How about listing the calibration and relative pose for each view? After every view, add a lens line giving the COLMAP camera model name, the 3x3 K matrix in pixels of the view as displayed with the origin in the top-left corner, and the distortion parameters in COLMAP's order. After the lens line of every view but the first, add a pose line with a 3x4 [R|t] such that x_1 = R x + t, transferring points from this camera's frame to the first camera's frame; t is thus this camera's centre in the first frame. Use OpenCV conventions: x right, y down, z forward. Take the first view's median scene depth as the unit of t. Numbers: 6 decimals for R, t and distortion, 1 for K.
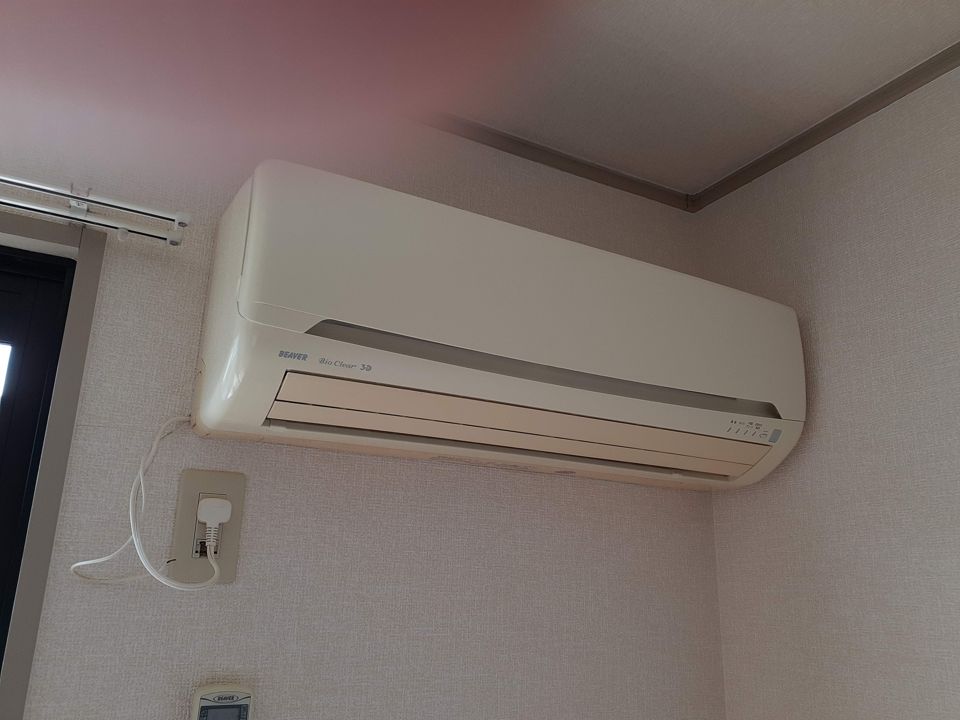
lens RADIAL K [[784.1, 0, 480.0], [0, 784.1, 360.0], [0, 0, 1]] dist [0.059722, 0.000223]
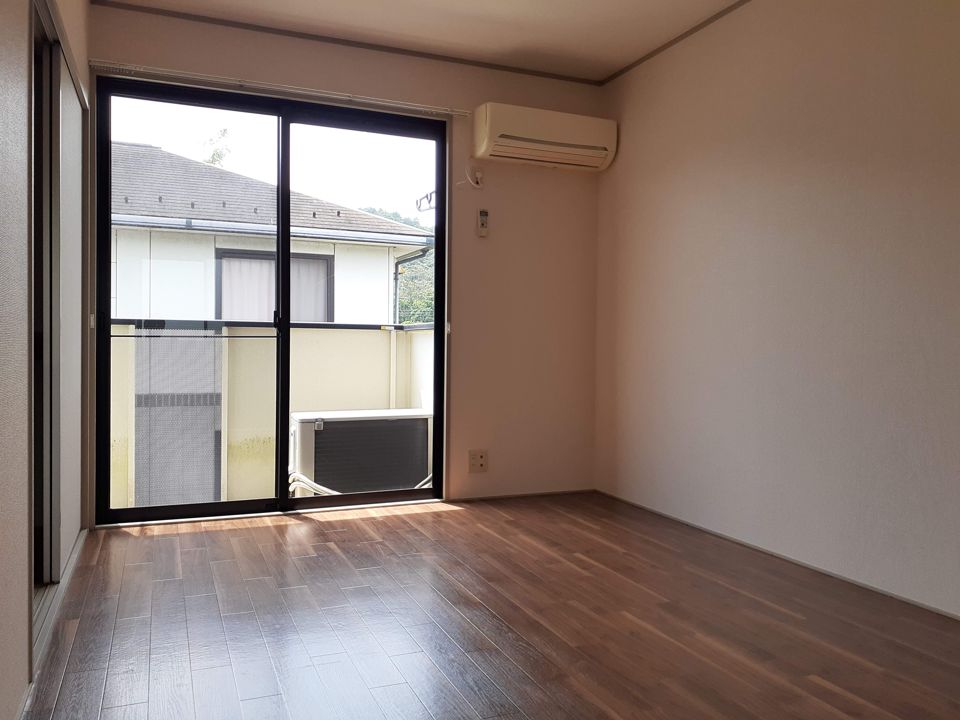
lens RADIAL K [[784.1, 0, 480.0], [0, 784.1, 360.0], [0, 0, 1]] dist [0.059722, 0.000223]
pose [[0.994438, -0.010469, -0.104805, 0.141126], [0.041286, 0.954161, 0.296433, -0.132308], [0.096898, -0.299111, 0.949286, -3.287746]]
